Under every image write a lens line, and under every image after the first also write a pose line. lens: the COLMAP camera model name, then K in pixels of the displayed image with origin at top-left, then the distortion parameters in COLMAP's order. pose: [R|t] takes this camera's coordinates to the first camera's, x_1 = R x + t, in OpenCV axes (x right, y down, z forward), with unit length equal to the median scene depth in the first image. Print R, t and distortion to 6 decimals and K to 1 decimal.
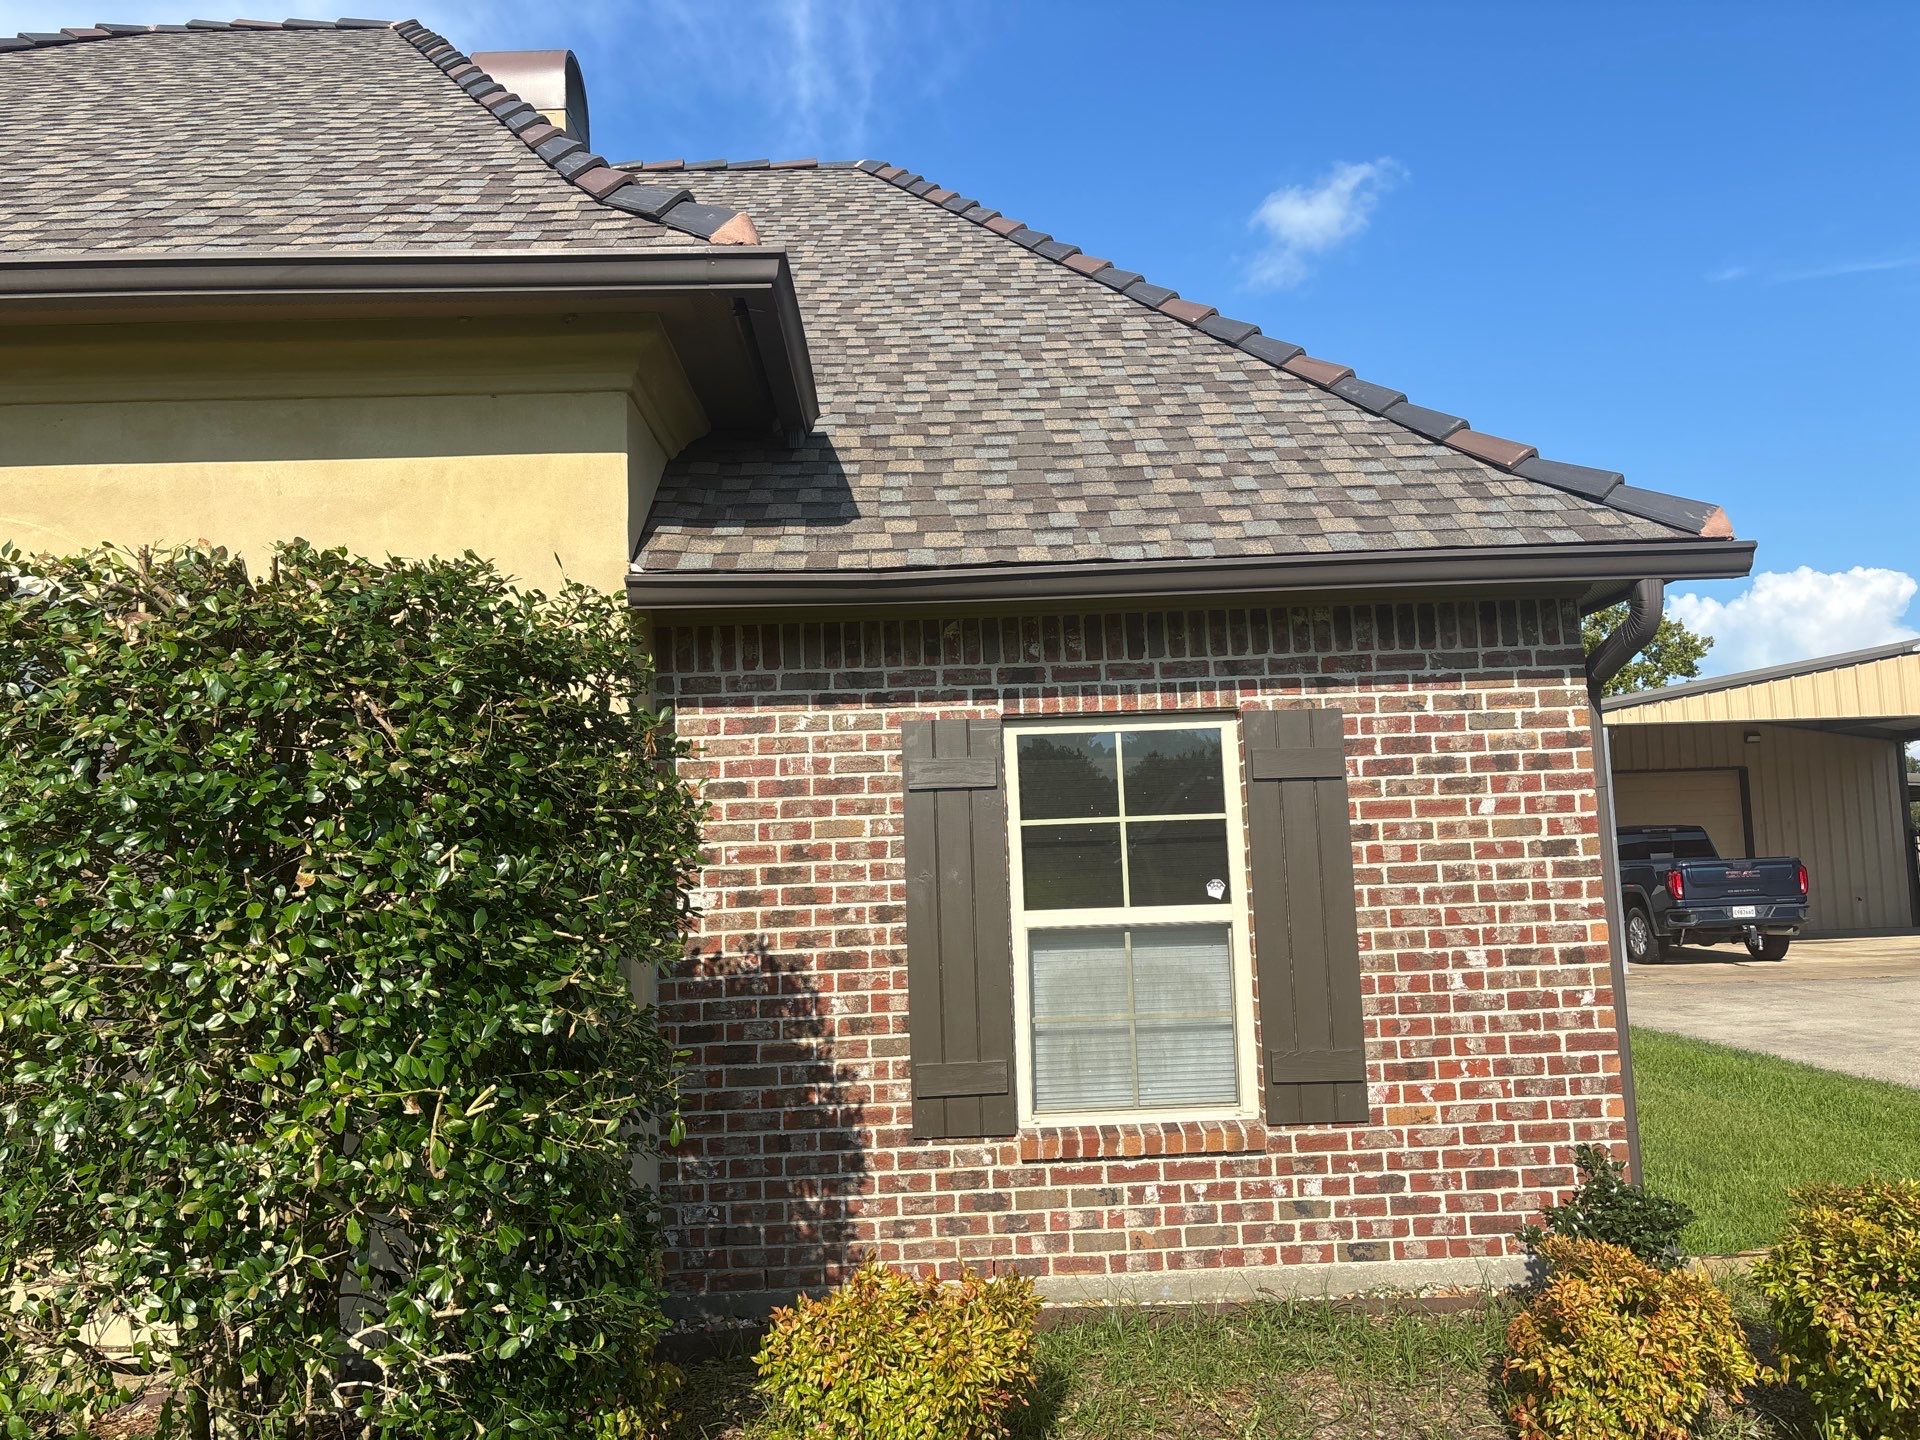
lens RADIAL K [[1532.9, 0, 977.4], [0, 1532.9, 722.7], [0, 0, 1]] dist [-0.001050, -0.035002]
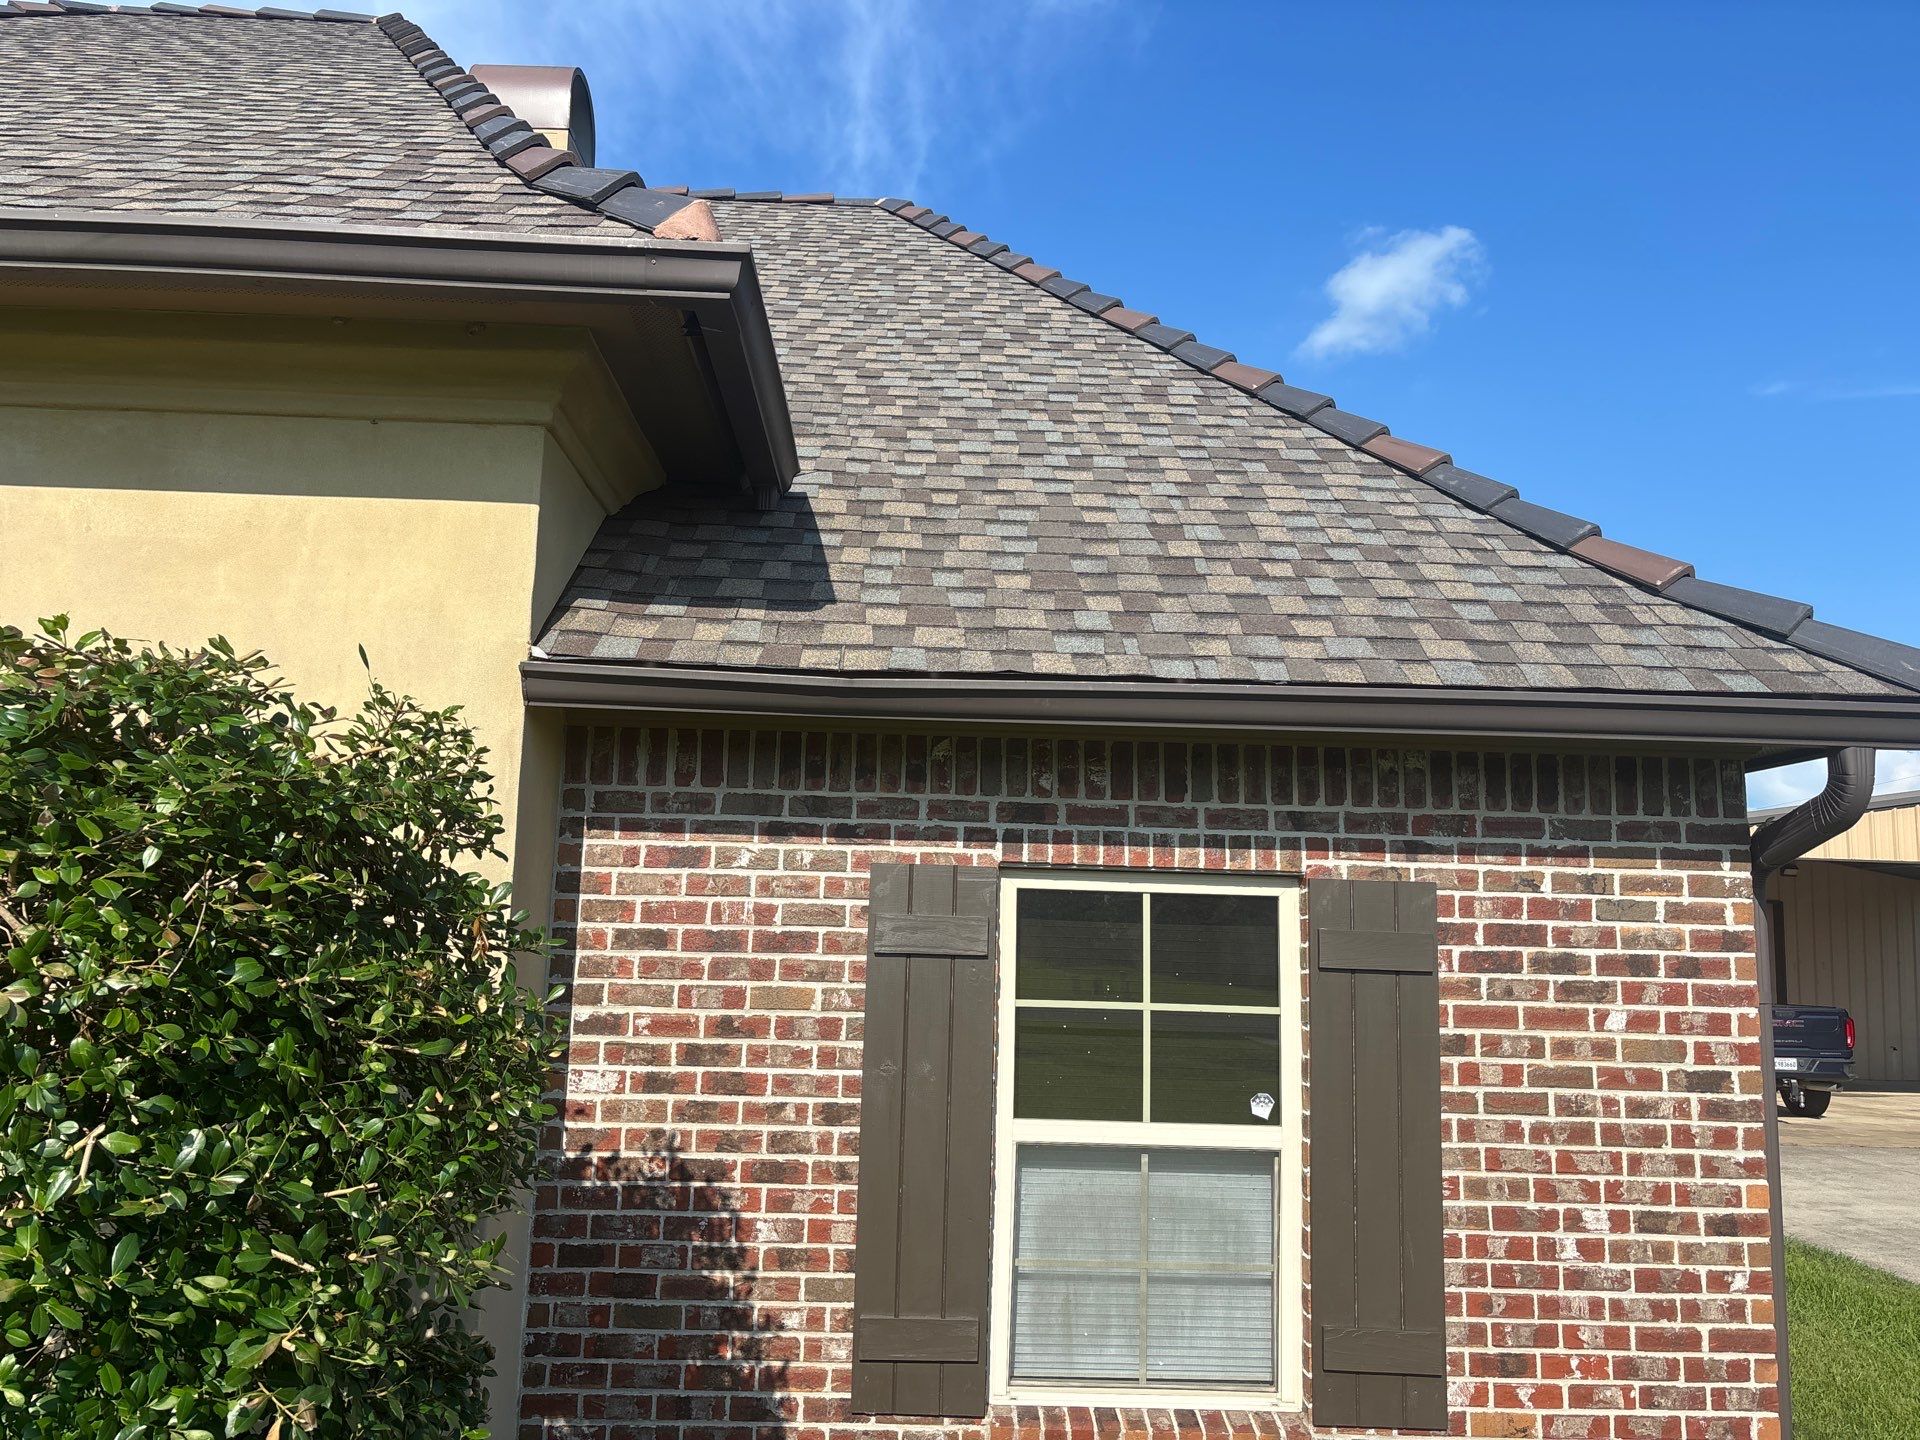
lens RADIAL K [[1532.9, 0, 955.3], [0, 1532.9, 723.8], [0, 0, 1]] dist [-0.001050, -0.035002]
pose [[0.998003, 0.061470, -0.014552, 0.000235], [-0.062032, 0.997194, -0.041910, -0.042669], [0.011935, 0.042729, 0.999015, 0.217088]]
